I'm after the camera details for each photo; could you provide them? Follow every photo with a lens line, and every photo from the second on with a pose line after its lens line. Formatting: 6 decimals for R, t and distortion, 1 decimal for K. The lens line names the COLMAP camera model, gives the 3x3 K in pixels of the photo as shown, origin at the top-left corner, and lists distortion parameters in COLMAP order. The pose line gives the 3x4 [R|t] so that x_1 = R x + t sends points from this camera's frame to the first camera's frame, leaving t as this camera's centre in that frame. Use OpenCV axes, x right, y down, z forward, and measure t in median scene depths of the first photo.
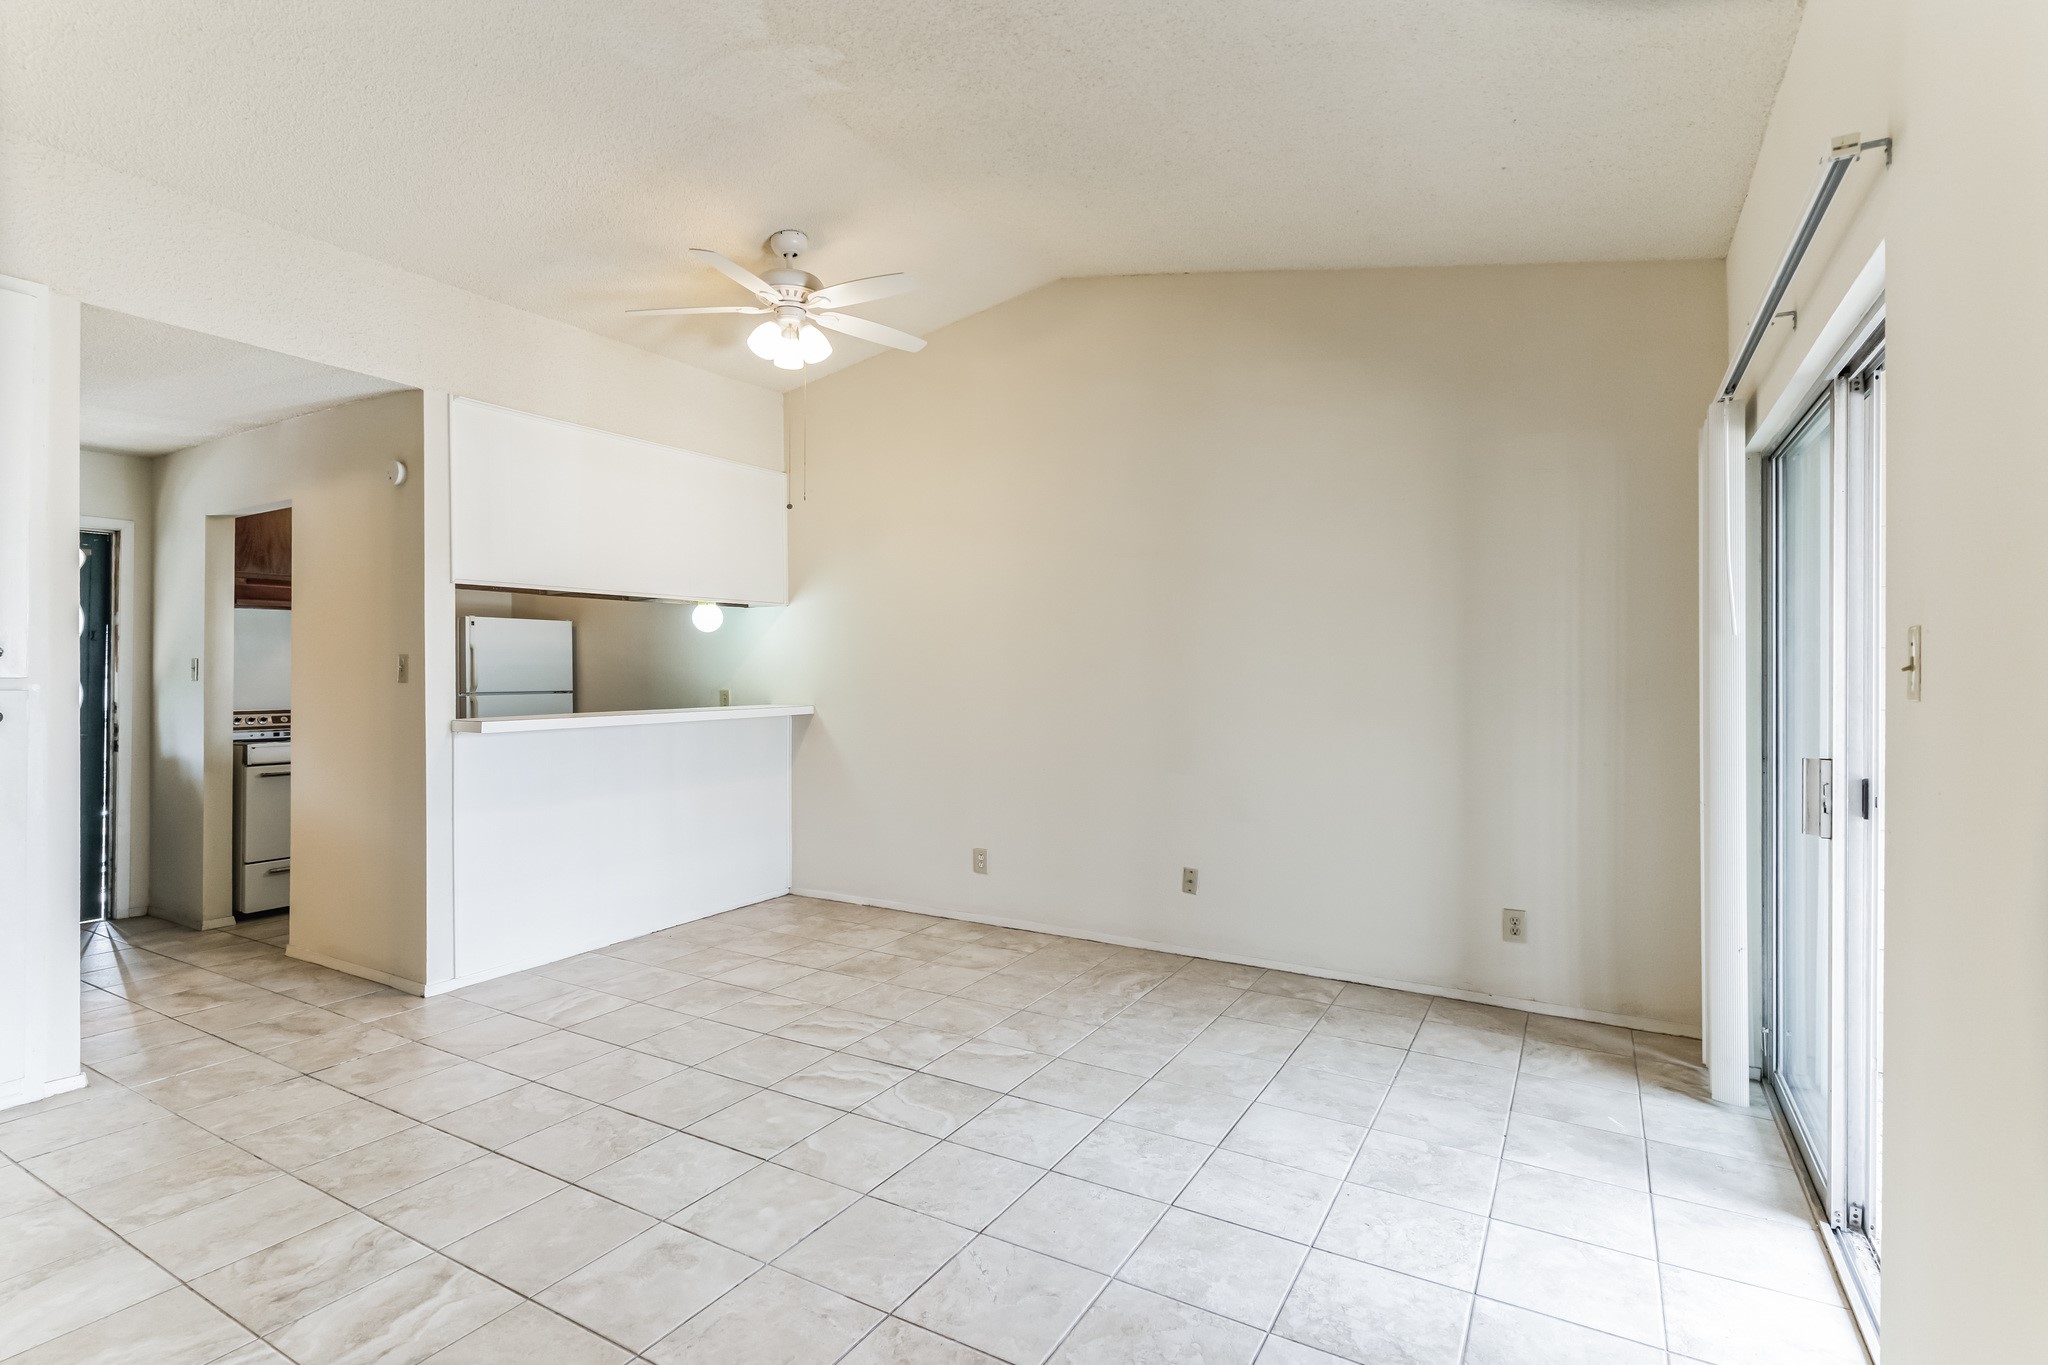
lens RADIAL K [[989.3, 0, 1029.8], [0, 989.3, 661.6], [0, 0, 1]] dist [0.001635, -0.001225]
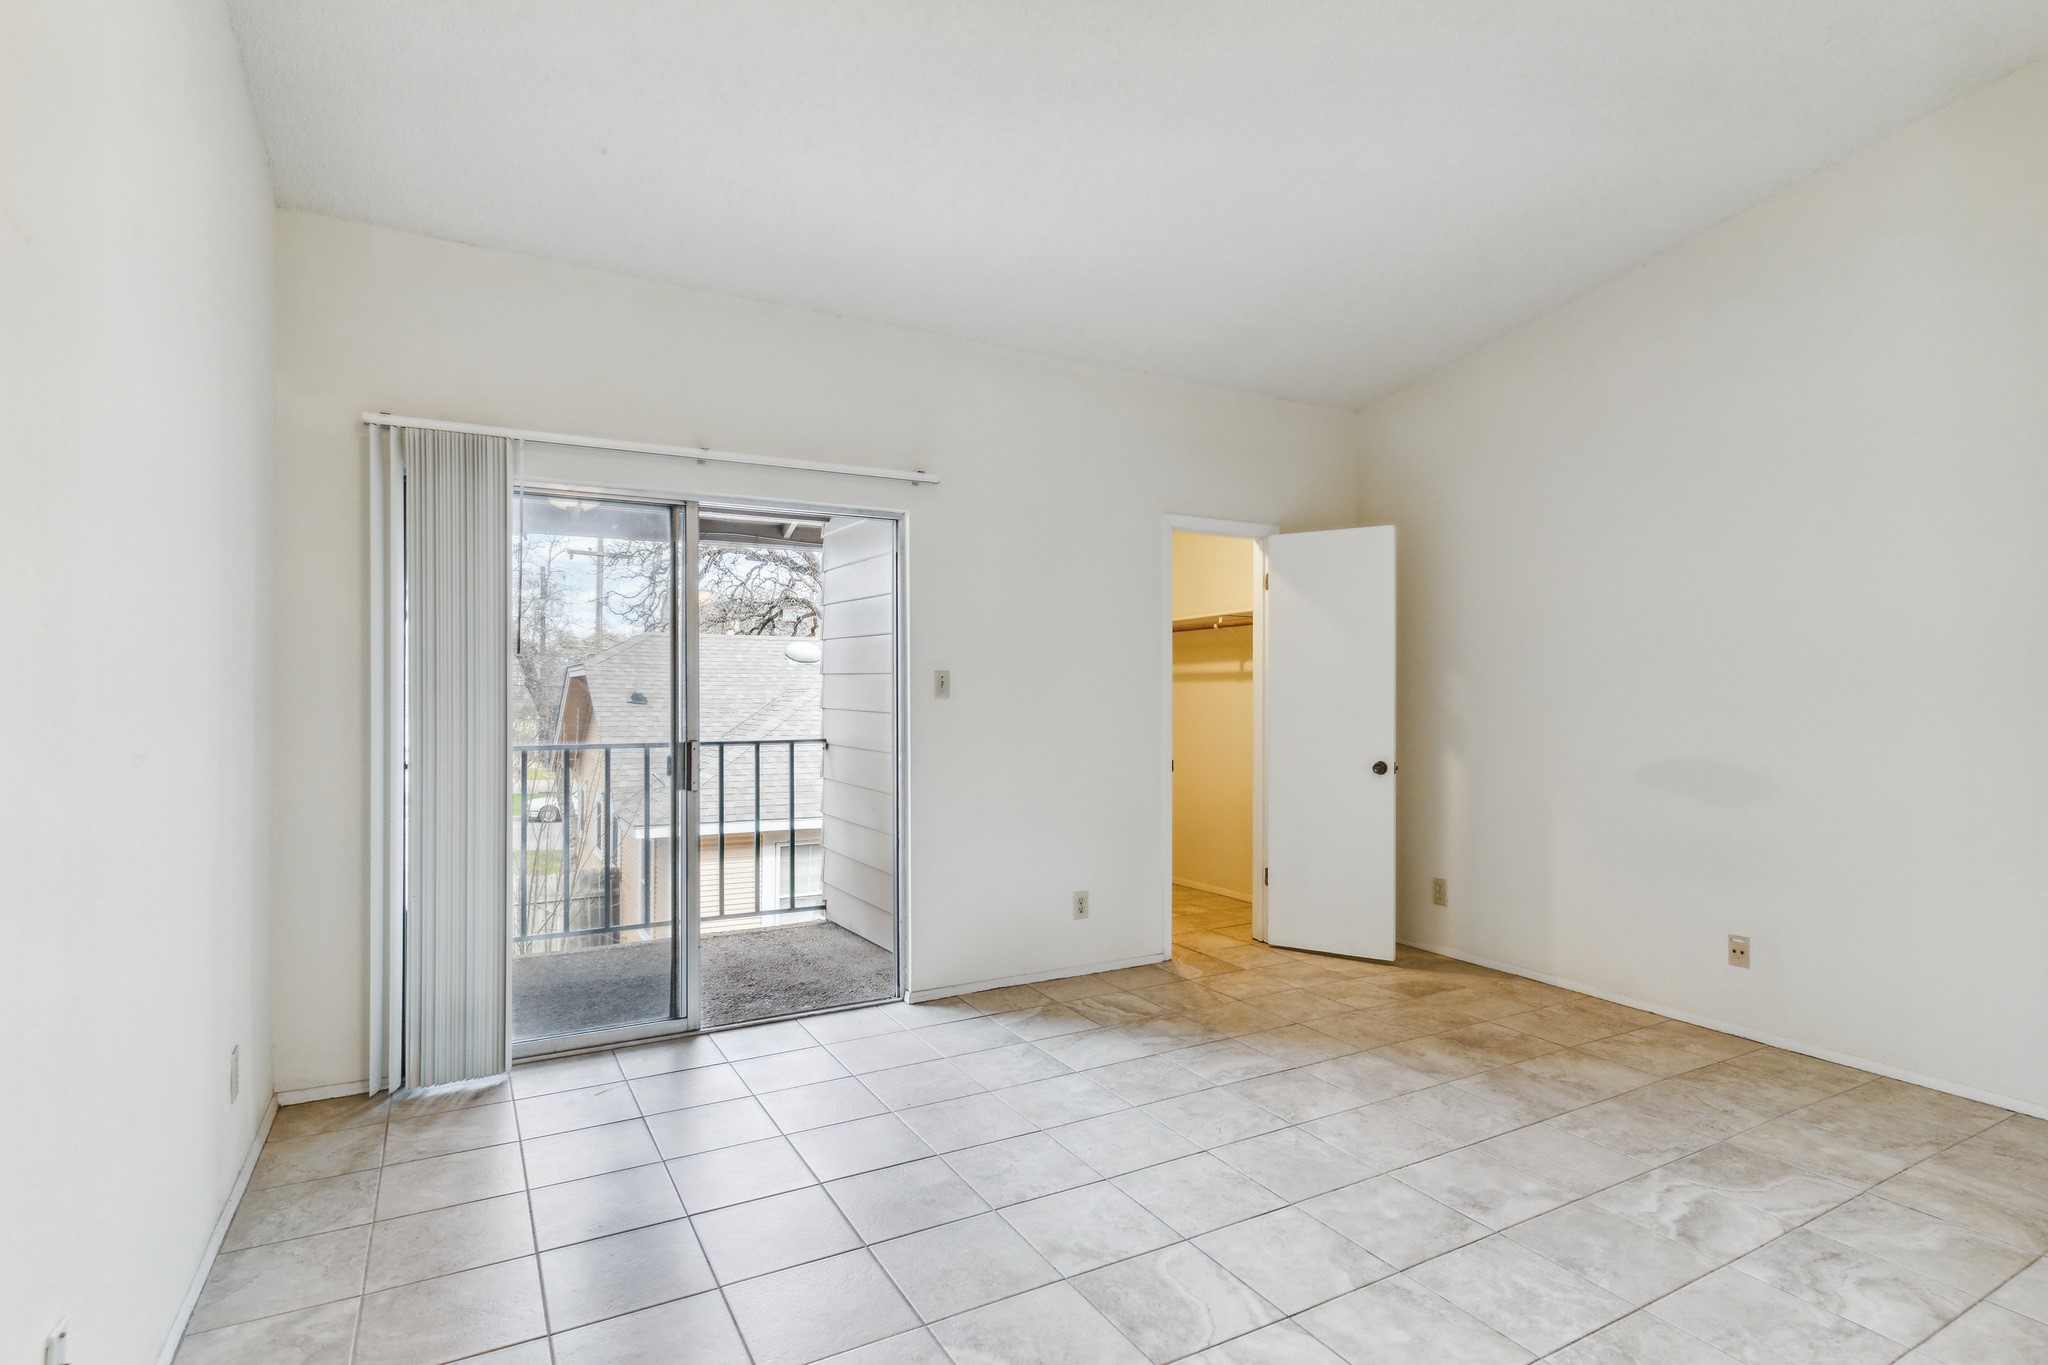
lens RADIAL K [[1018.4, 0, 1024.0], [0, 1018.4, 682.5], [0, 0, 1]] dist [-0.000768, -0.000108]
pose [[-0.859654, -0.002115, 0.510872, -0.293101], [-0.010811, 0.999843, -0.014054, 0.012740], [-0.510762, -0.017605, -0.859542, 1.299292]]
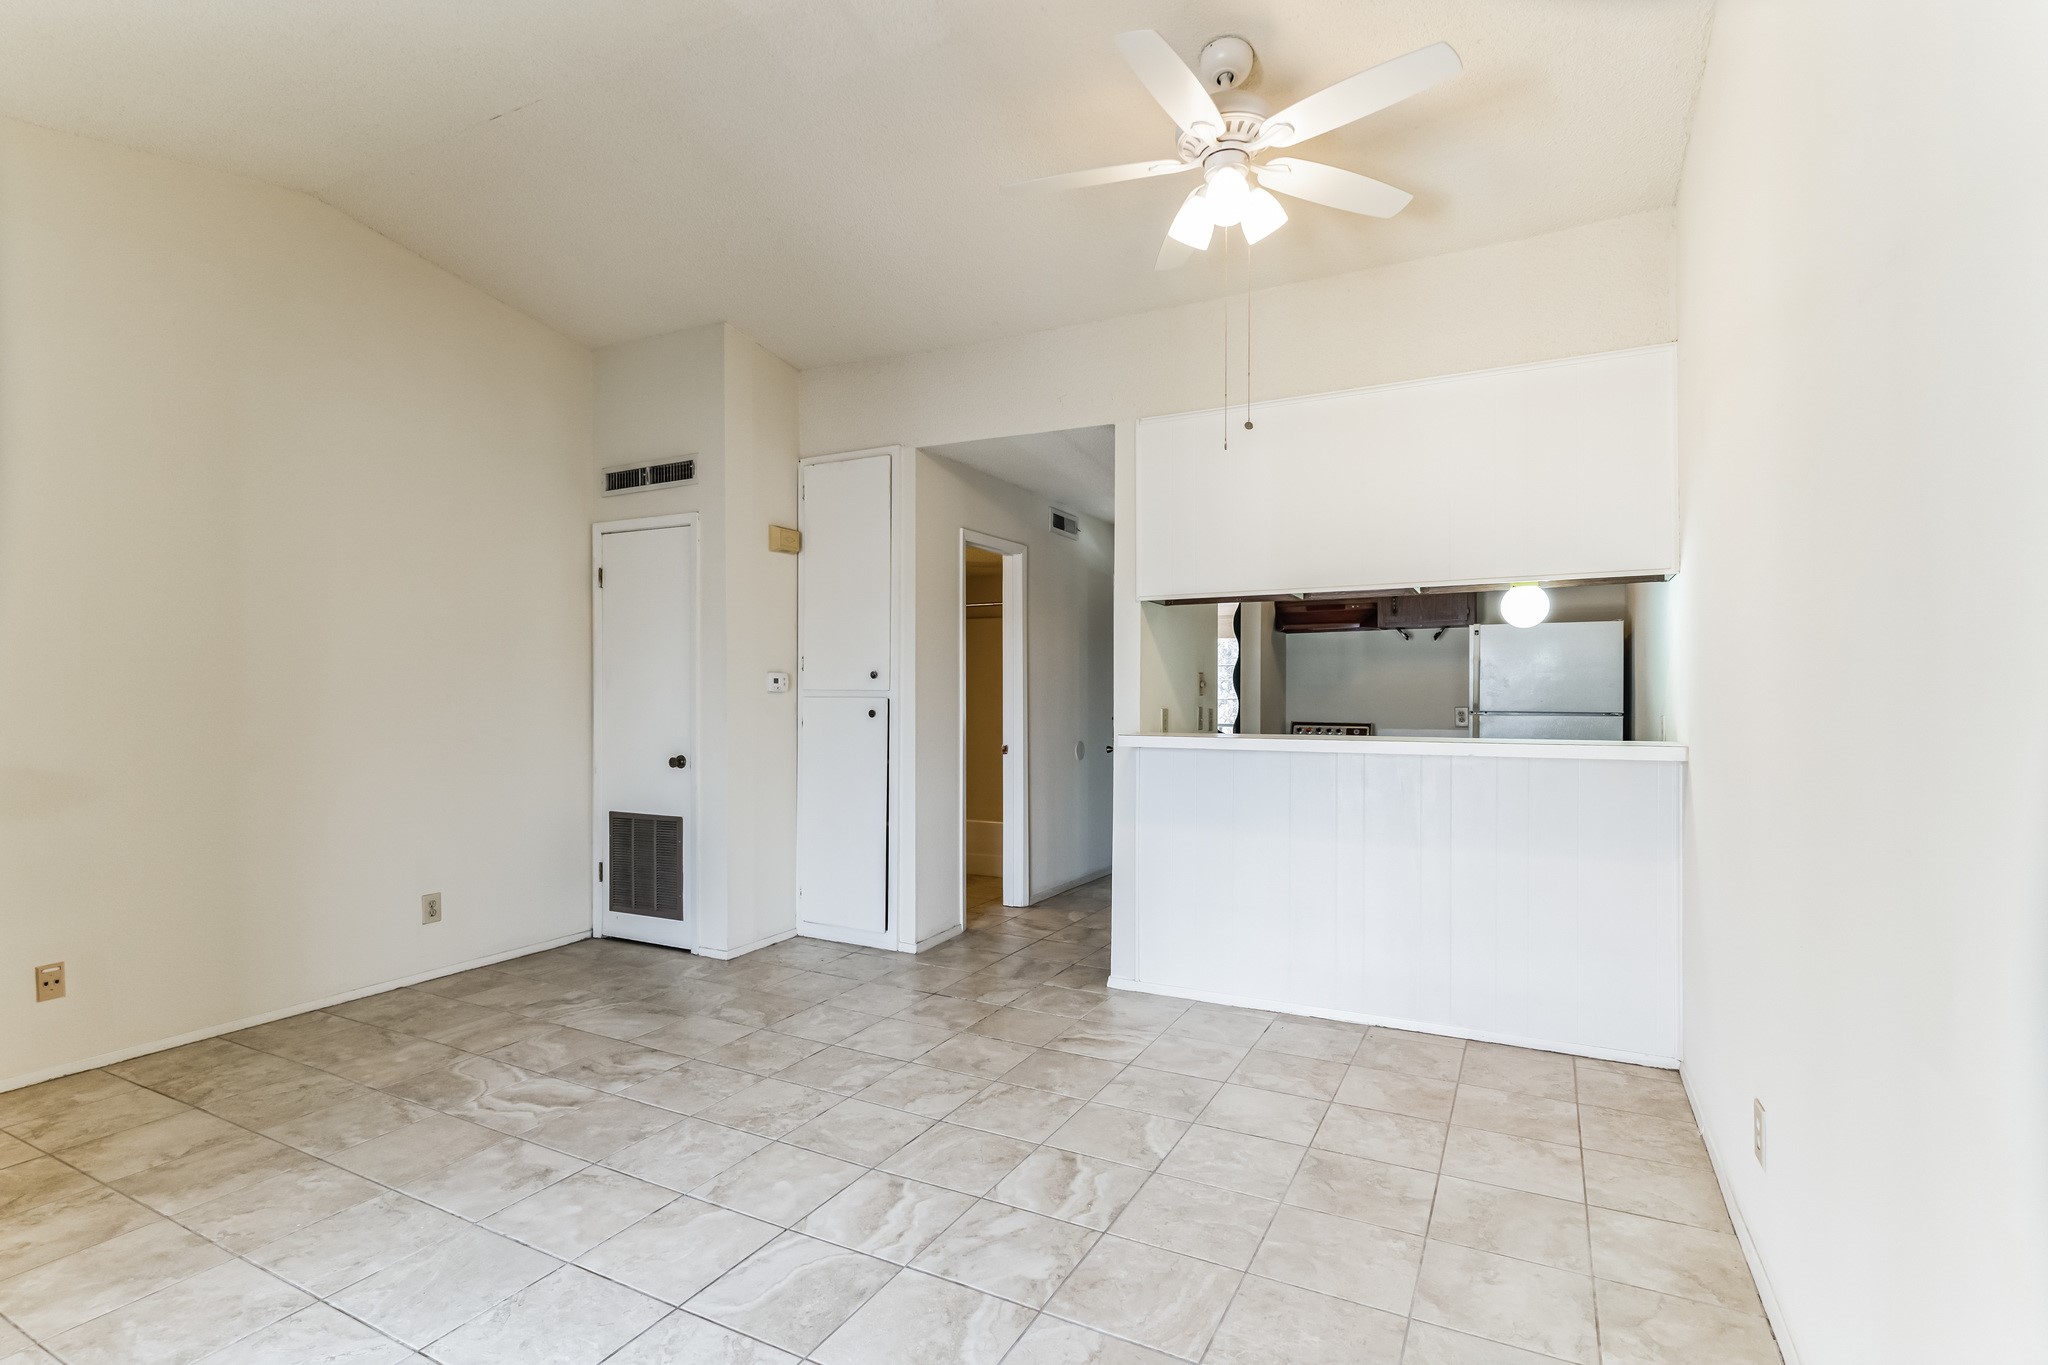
lens RADIAL K [[986.4, 0, 1007.4], [0, 986.4, 690.4], [0, 0, 1]] dist [0.002902, -0.000480]
pose [[0.029836, 0.000541, -0.999555, 0.471857], [0.008865, 0.999960, 0.000806, 0.013296], [0.999515, -0.008885, 0.029830, 0.872992]]
